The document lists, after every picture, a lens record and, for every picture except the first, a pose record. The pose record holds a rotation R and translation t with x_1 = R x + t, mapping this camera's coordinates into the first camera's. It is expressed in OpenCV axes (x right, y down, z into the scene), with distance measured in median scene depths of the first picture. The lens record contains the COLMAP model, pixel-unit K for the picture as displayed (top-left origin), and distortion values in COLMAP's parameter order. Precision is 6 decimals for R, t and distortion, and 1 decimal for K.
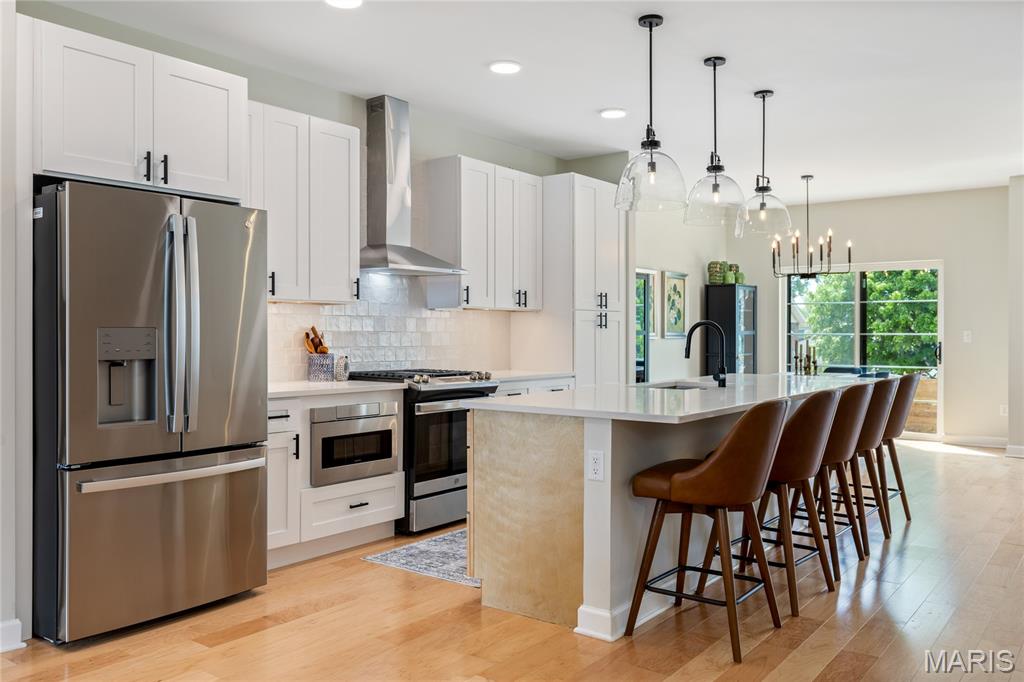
lens RADIAL K [[824.3, 0, 521.8], [0, 824.3, 339.4], [0, 0, 1]] dist [0.007402, 0.007064]
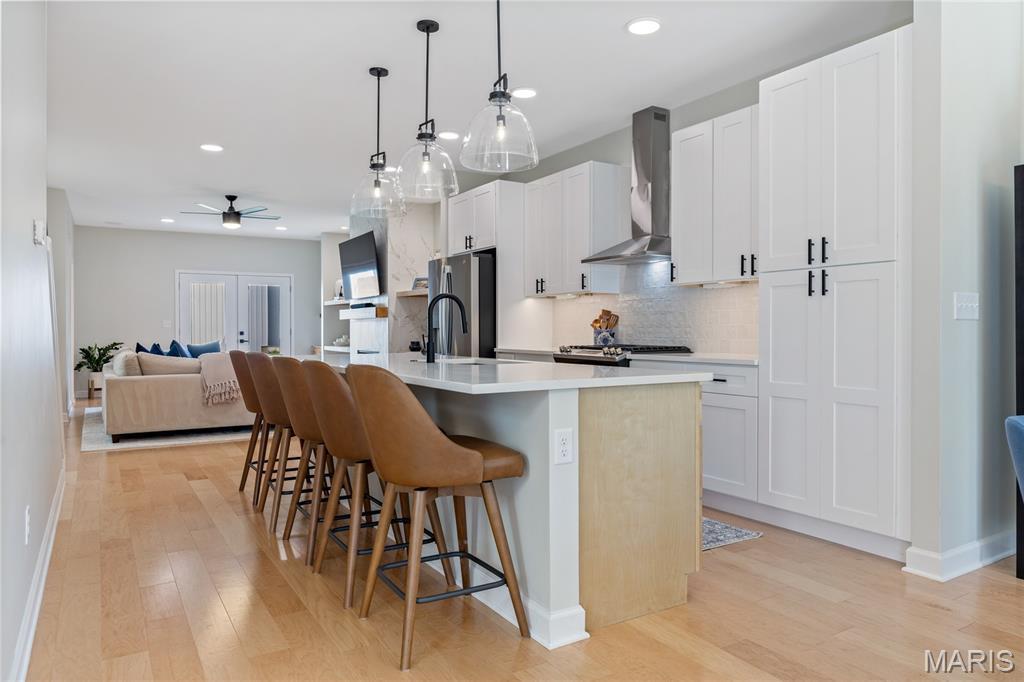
lens RADIAL K [[689.6, 0, 525.8], [0, 689.6, 338.8], [0, 0, 1]] dist [-0.006386, -0.009567]
pose [[-0.365237, 0.011586, -0.930842, 0.973421], [-0.004739, 0.999886, 0.014305, 0.018641], [0.930902, 0.009636, -0.365141, 1.444844]]
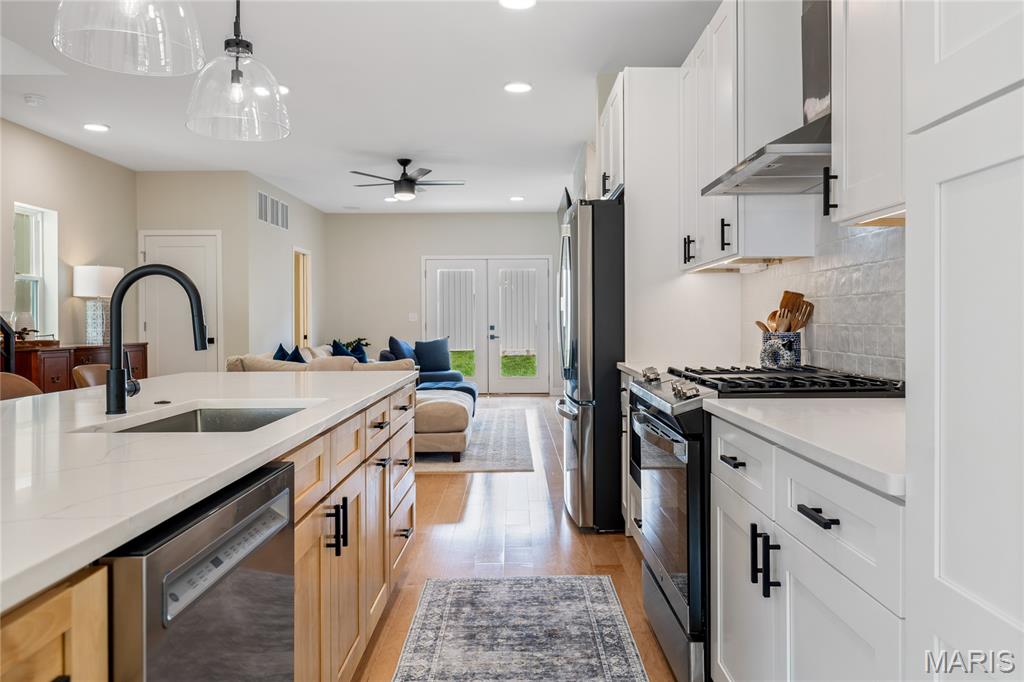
lens RADIAL K [[770.2, 0, 527.2], [0, 770.2, 327.5], [0, 0, 1]] dist [0.007798, -0.008194]
pose [[-0.793754, 0.007541, -0.608192, 0.332099], [-0.000749, 0.999910, 0.013376, 0.005665], [0.608238, 0.011073, -0.793677, 1.520755]]
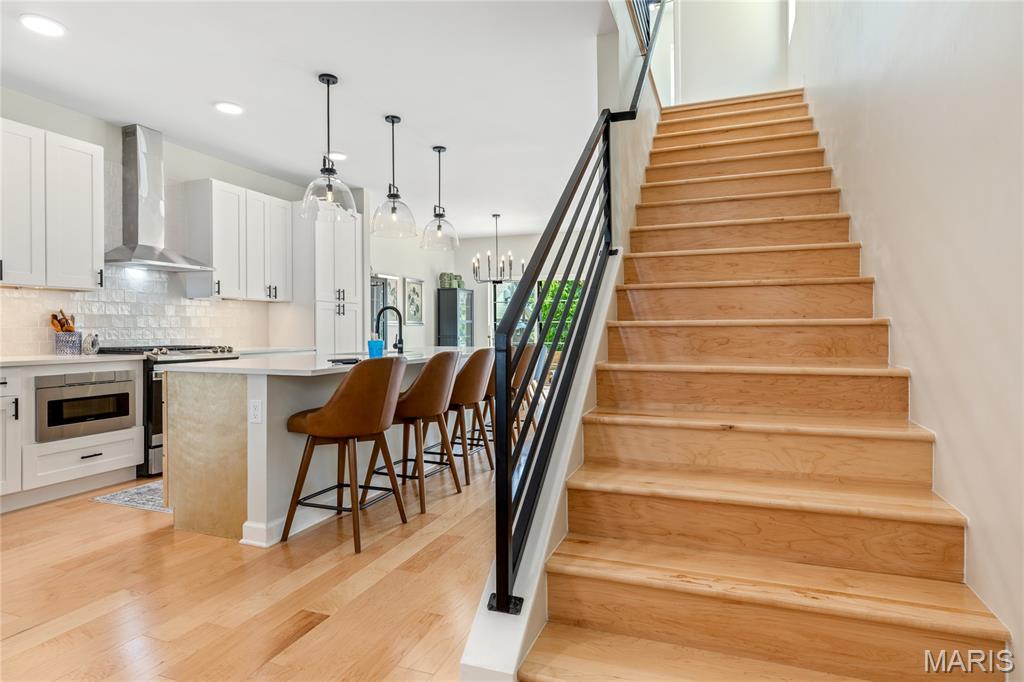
lens RADIAL K [[559.7, 0, 514.5], [0, 559.7, 332.3], [0, 0, 1]] dist [0.001371, 0.000414]
pose [[0.960129, -0.005707, 0.279498, 0.168678], [0.005696, 0.999983, 0.000850, 0.022929], [-0.279498, 0.000776, 0.960146, 0.038779]]
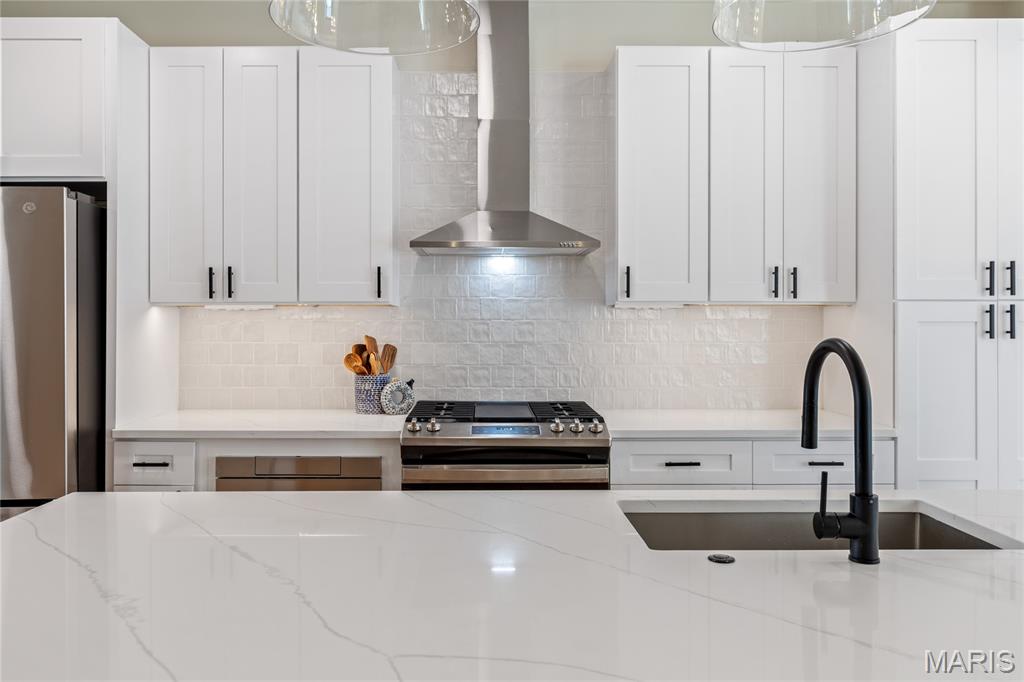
lens RADIAL K [[770.2, 0, 501.9], [0, 770.2, 305.8], [0, 0, 1]] dist [0.007798, -0.008194]
pose [[0.605833, -0.021474, -0.795302, 0.400001], [-0.005909, 0.999487, -0.031489, -0.024215], [0.795570, 0.023776, 0.605395, 0.757322]]
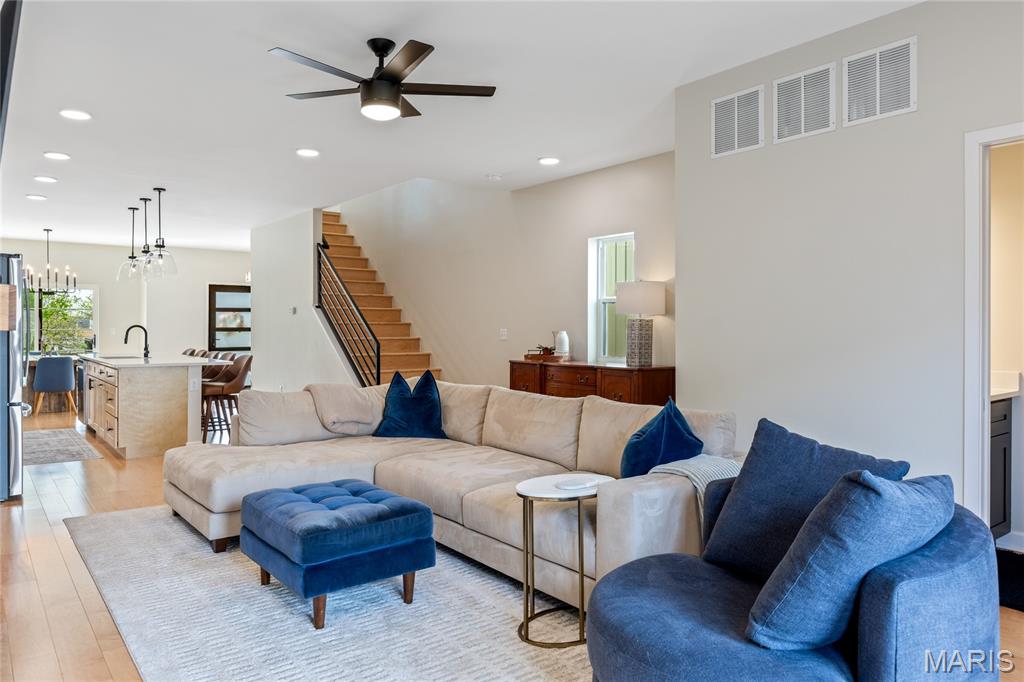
lens RADIAL K [[689.6, 0, 513.3], [0, 689.6, 334.8], [0, 0, 1]] dist [-0.006386, -0.009567]
pose [[0.268630, -0.008258, 0.963208, -1.203397], [0.004186, 0.999964, 0.007406, -0.007429], [-0.963234, 0.002042, 0.268654, -0.357512]]
